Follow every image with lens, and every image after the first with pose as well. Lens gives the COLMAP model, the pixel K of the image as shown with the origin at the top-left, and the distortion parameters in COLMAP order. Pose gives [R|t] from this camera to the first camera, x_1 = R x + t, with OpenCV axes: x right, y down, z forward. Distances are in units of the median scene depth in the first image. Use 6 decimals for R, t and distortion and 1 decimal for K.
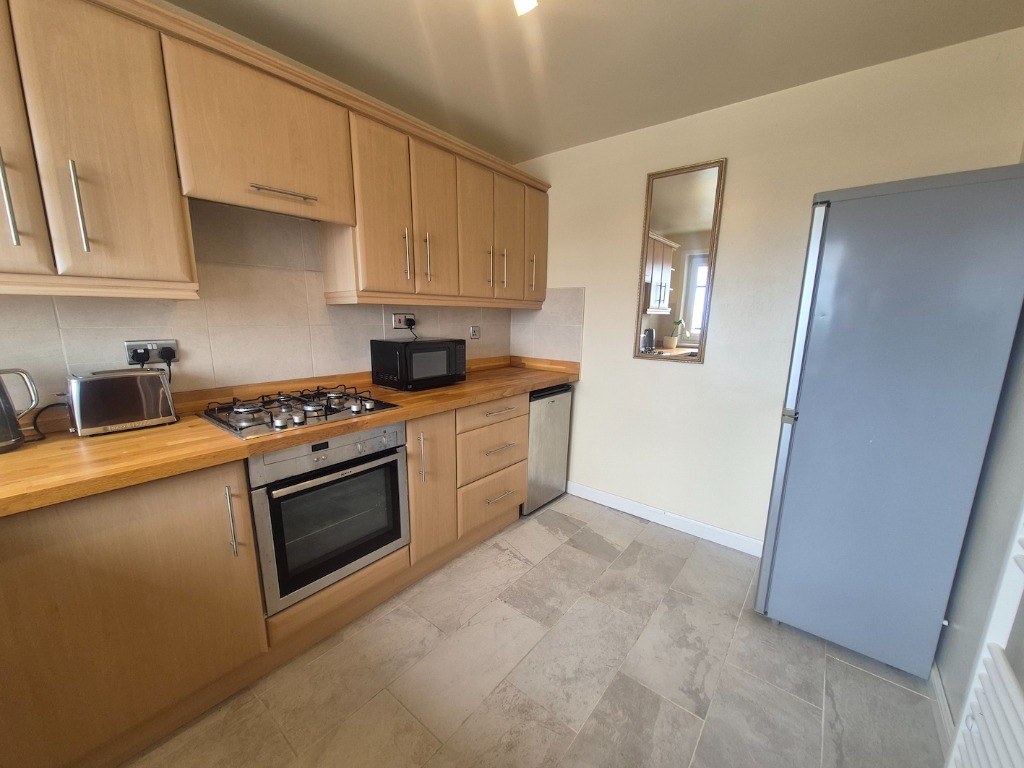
lens RADIAL K [[398.5, 0, 508.4], [0, 398.5, 393.8], [0, 0, 1]] dist [-0.000030, -0.000171]
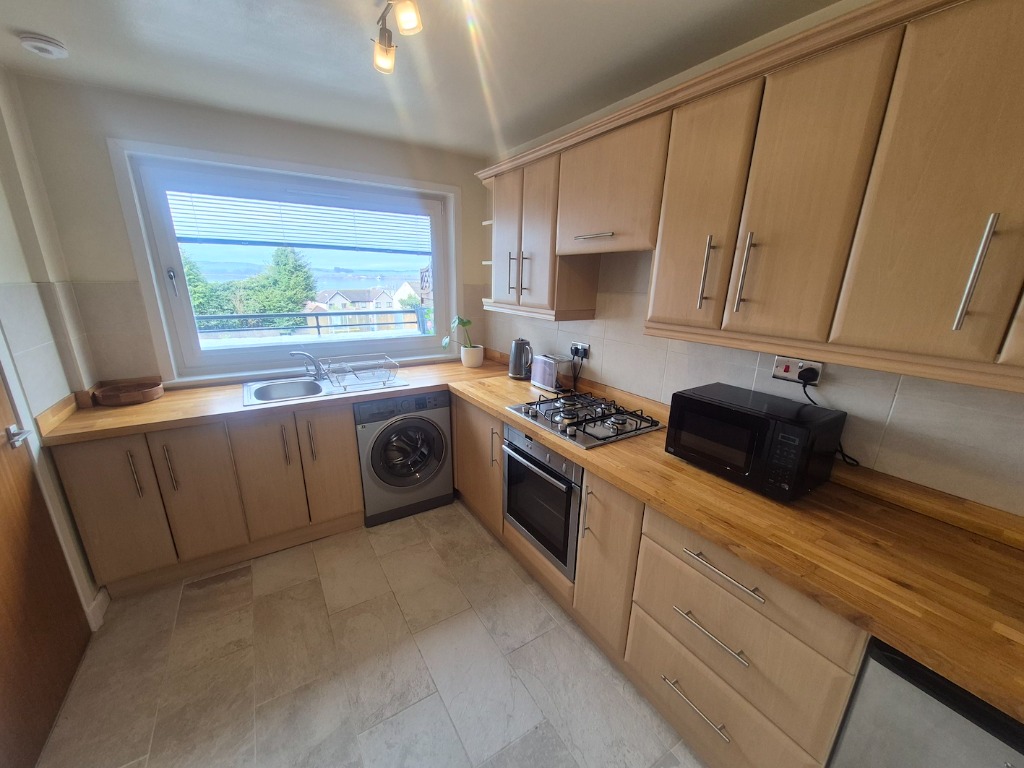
lens RADIAL K [[398.5, 0, 508.4], [0, 398.5, 393.8], [0, 0, 1]] dist [-0.000030, -0.000171]
pose [[-0.319702, 0.248249, -0.914420, 0.693208], [-0.206481, 0.923622, 0.322938, -0.397690], [0.924747, 0.292054, -0.244025, 1.174435]]
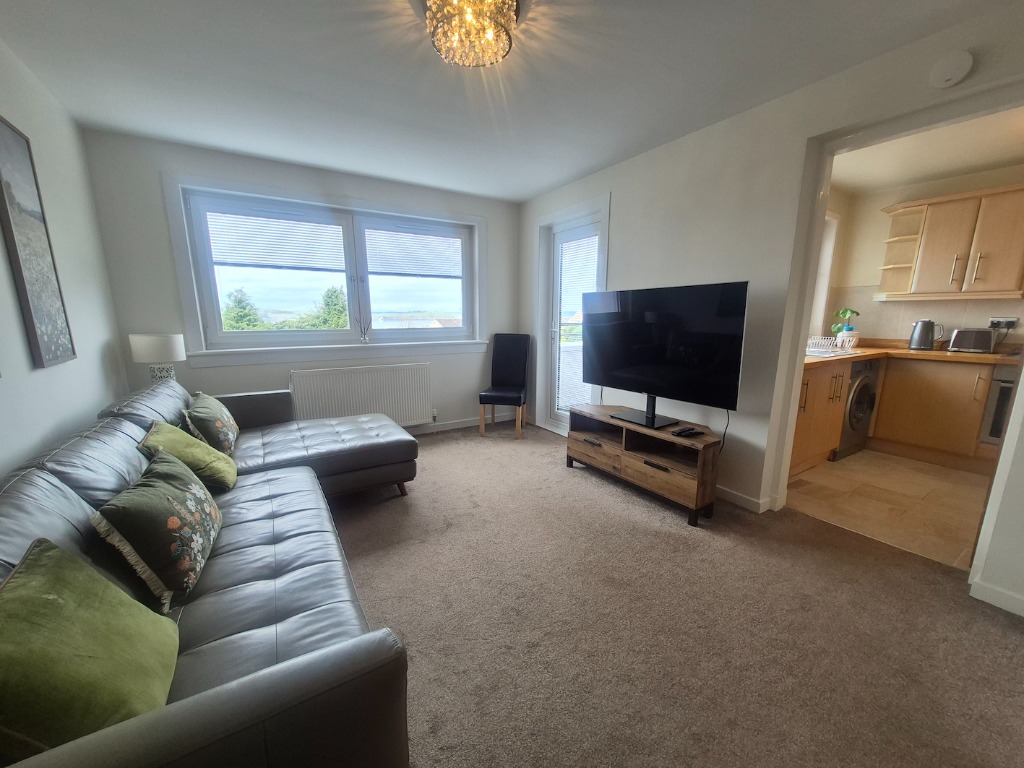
lens RADIAL K [[410.6, 0, 512.0], [0, 410.6, 384.0], [0, 0, 1]] dist [0.001465, 0.000188]
pose [[-0.299854, 0.167704, -0.939129, 2.104291], [-0.204918, 0.950126, 0.235096, 0.234747], [0.931717, 0.262938, -0.250533, -0.862555]]
